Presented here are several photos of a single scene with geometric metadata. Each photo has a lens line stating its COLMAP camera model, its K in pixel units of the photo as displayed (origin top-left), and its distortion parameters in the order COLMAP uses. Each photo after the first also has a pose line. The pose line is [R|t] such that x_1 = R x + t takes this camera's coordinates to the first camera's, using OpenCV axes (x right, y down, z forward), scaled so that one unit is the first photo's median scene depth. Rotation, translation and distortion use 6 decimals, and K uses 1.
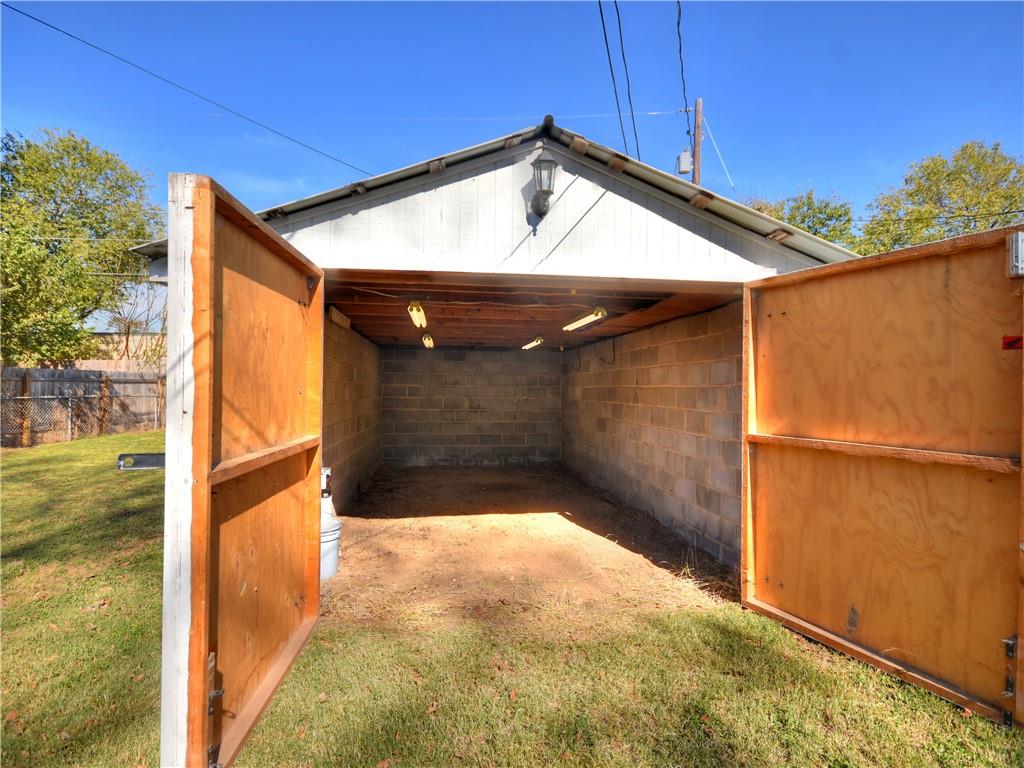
lens RADIAL K [[540.0, 0, 512.0], [0, 540.0, 384.0], [0, 0, 1]] dist [0.004518, 0.000611]
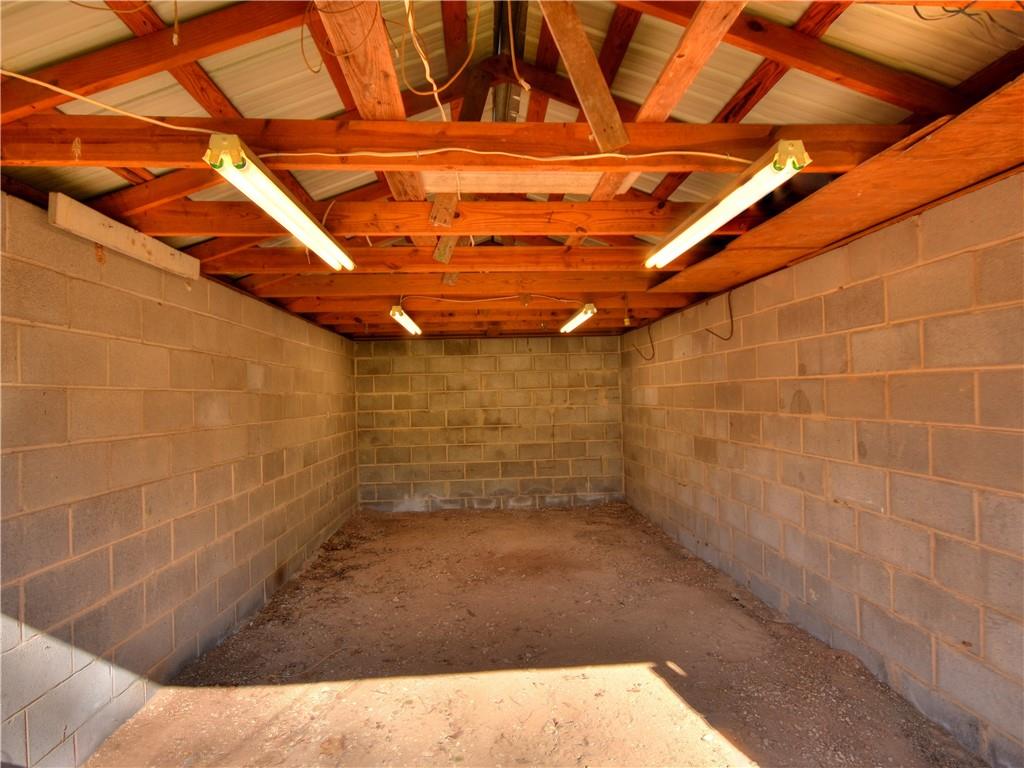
lens RADIAL K [[540.0, 0, 512.0], [0, 540.0, 384.0], [0, 0, 1]] dist [0.004518, 0.000611]
pose [[0.996686, -0.036421, -0.072736, 0.006005], [0.035674, 0.999297, -0.011543, 0.004106], [0.073105, 0.008910, 0.997284, 0.332316]]
